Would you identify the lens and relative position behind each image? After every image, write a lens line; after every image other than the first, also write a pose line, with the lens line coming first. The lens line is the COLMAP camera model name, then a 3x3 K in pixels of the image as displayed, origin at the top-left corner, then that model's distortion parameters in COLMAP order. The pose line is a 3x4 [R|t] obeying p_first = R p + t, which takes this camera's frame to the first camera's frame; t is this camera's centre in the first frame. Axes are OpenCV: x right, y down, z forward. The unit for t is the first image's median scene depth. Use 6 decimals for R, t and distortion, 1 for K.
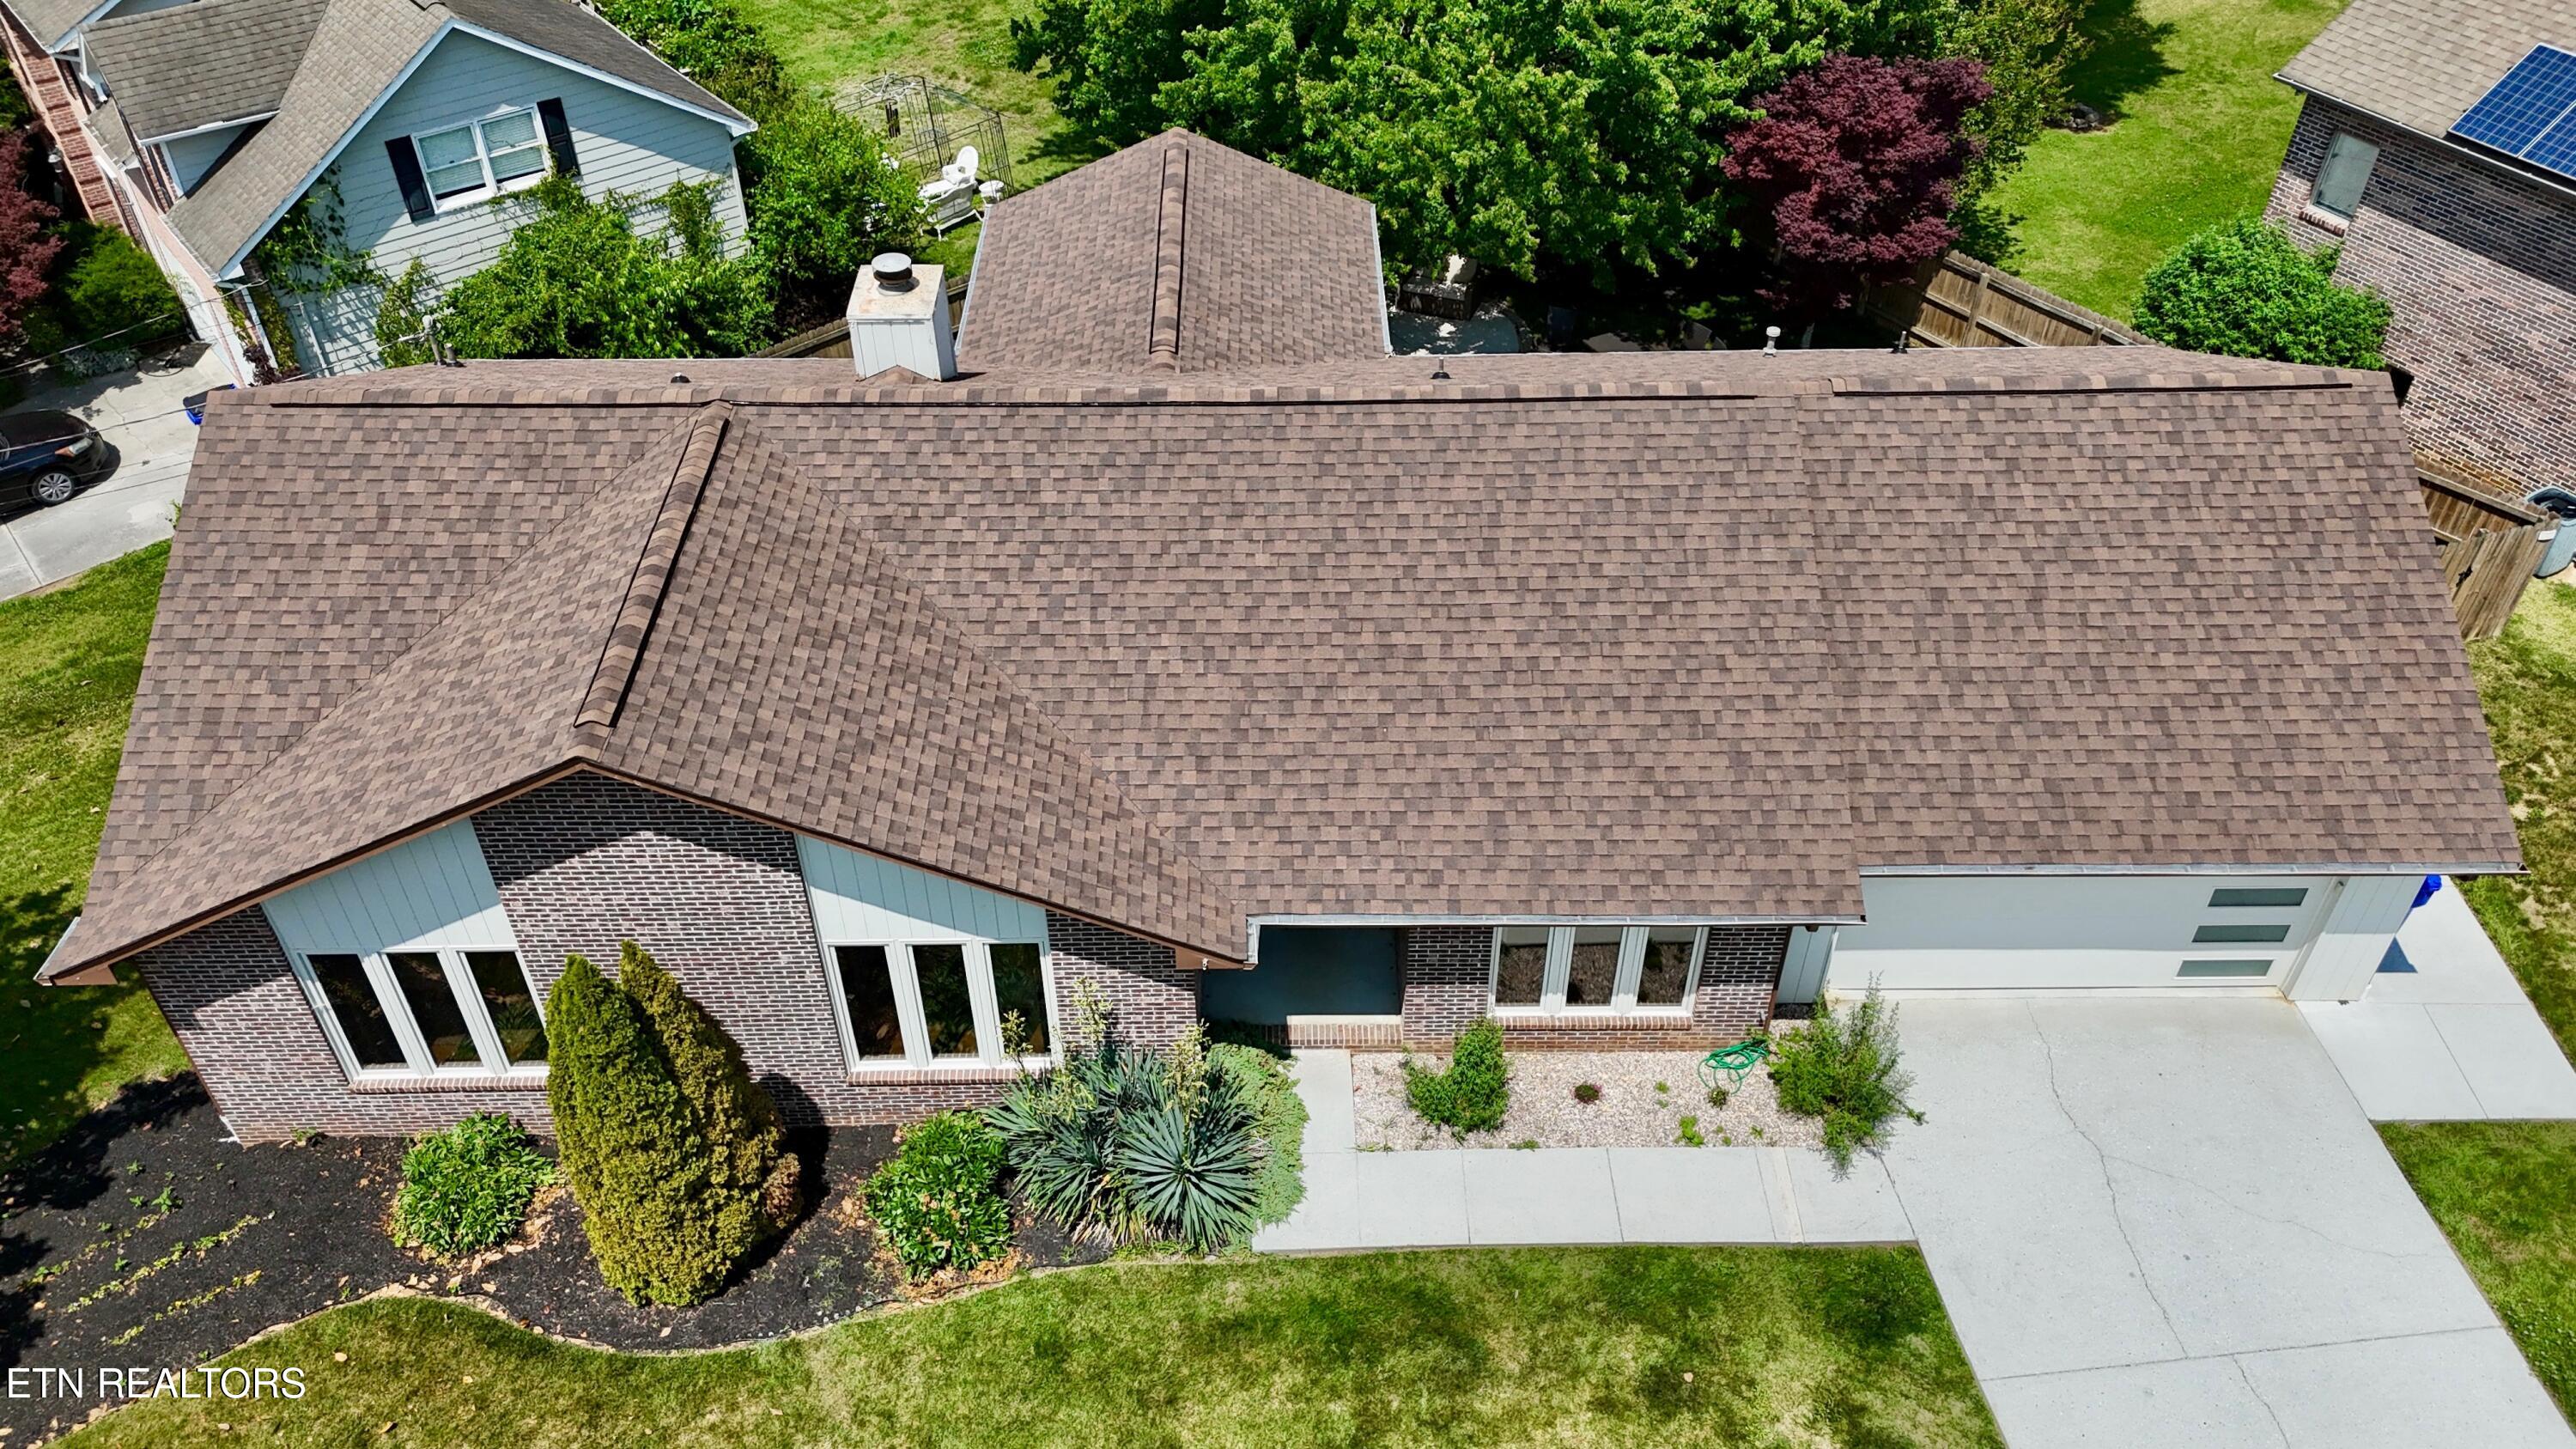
lens RADIAL K [[1906.1, 0, 1289.2], [0, 1906.1, 721.1], [0, 0, 1]] dist [0.077895, -0.075796]
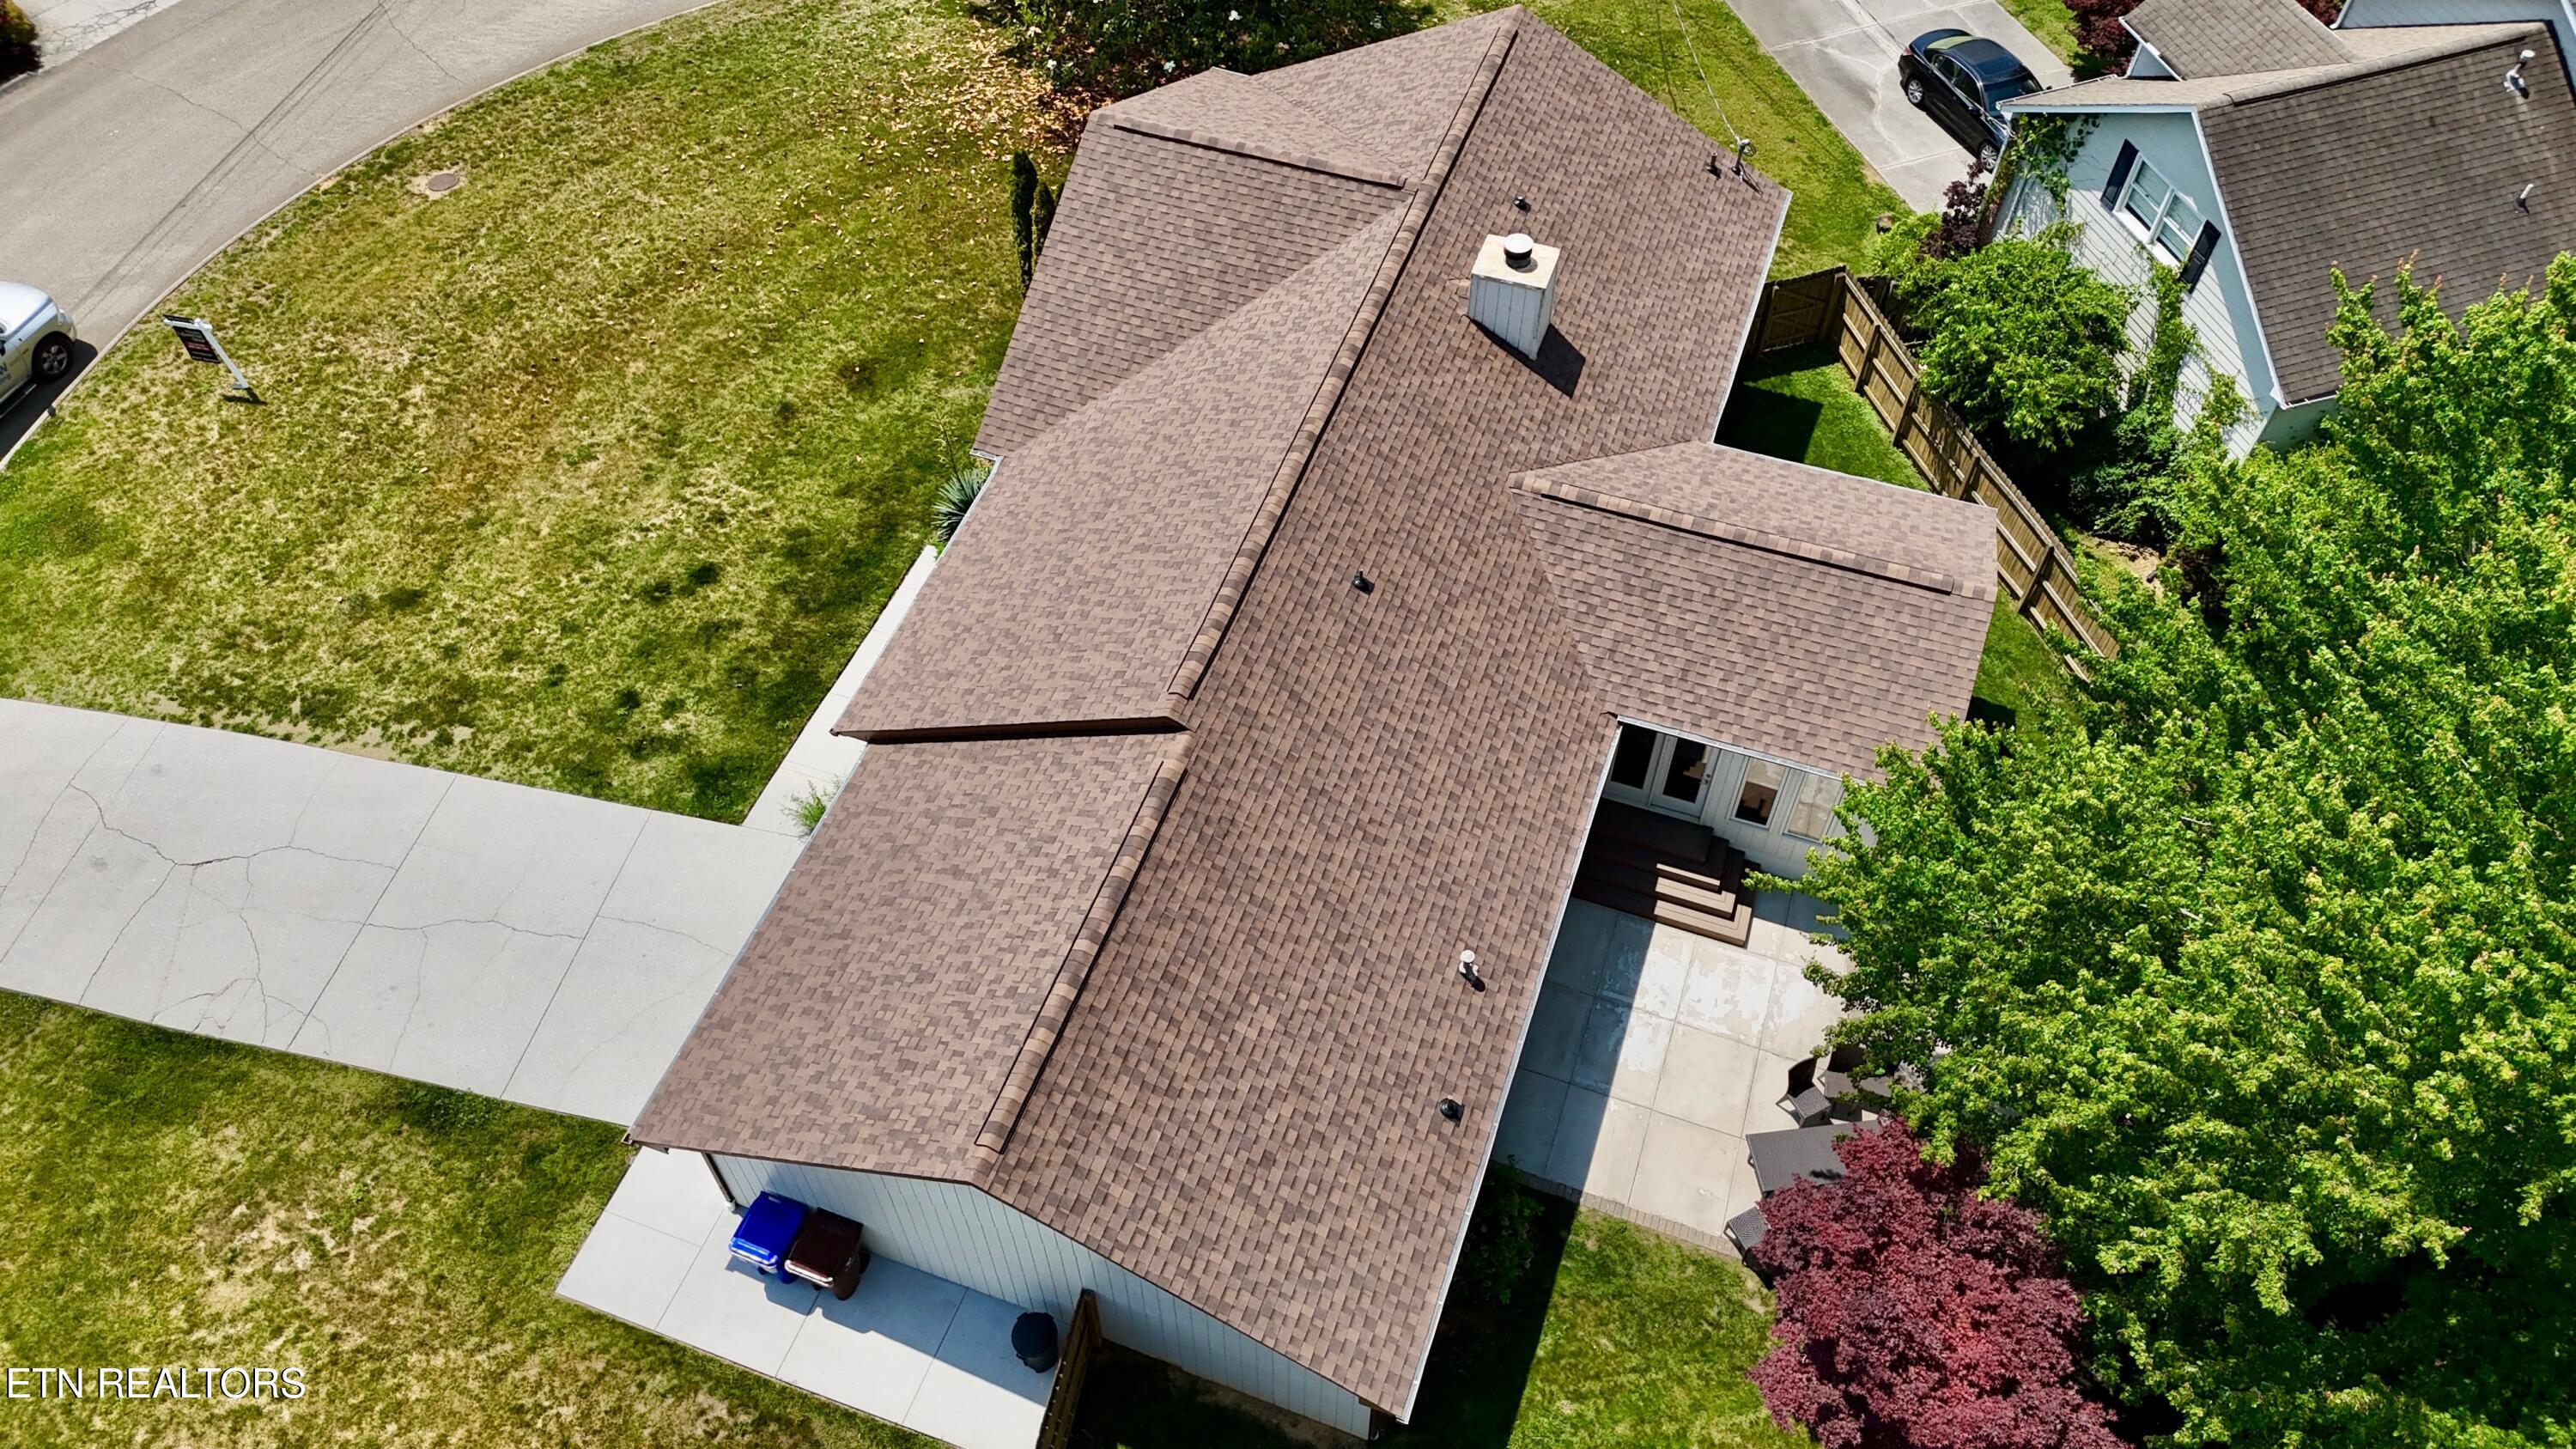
lens RADIAL K [[1906.1, 0, 1271.5], [0, 1906.1, 742.5], [0, 0, 1]] dist [0.077895, -0.075796]
pose [[-0.352023, 0.749301, -0.560917, 0.962727], [-0.602636, 0.277095, 0.748363, -1.152024], [0.716177, 0.601470, 0.354013, 0.670904]]
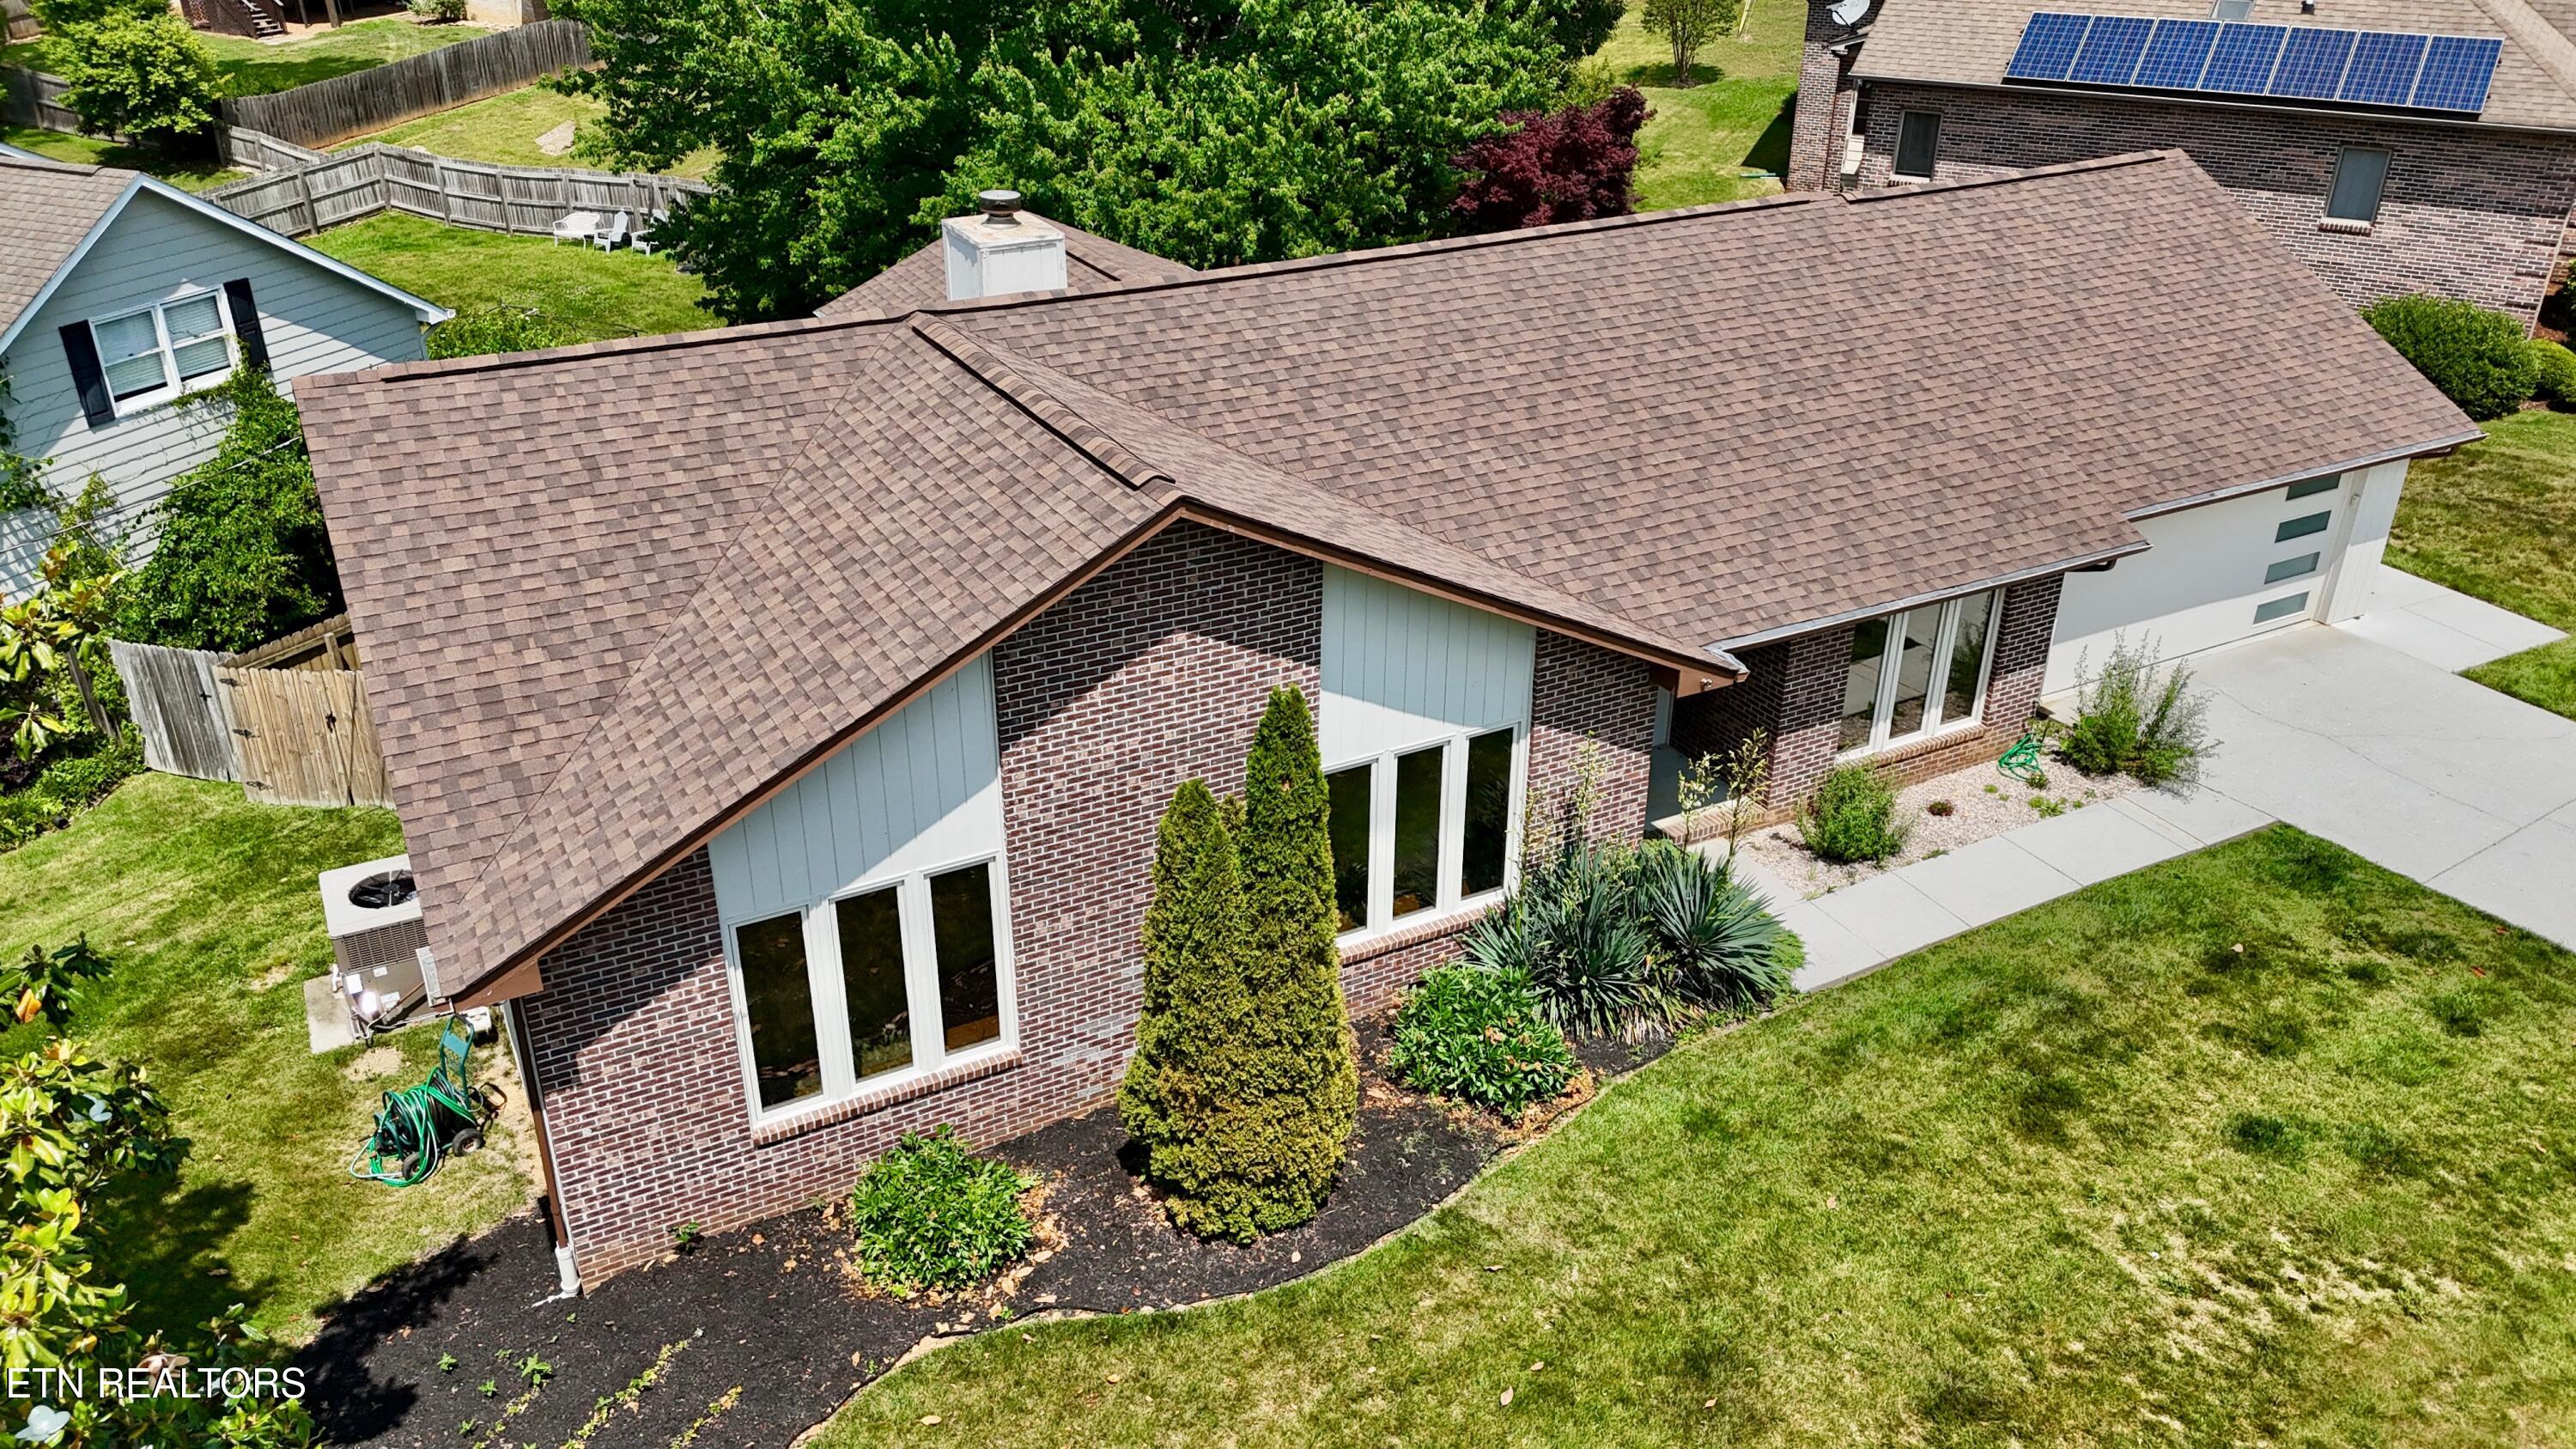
lens RADIAL K [[1896.8, 0, 1278.4], [0, 1896.8, 722.9], [0, 0, 1]] dist [0.047016, -0.018676]
pose [[0.888835, -0.204849, 0.409890, -0.573623], [0.293351, 0.941559, -0.165563, 0.219259], [-0.352020, 0.267400, 0.896983, 0.203705]]
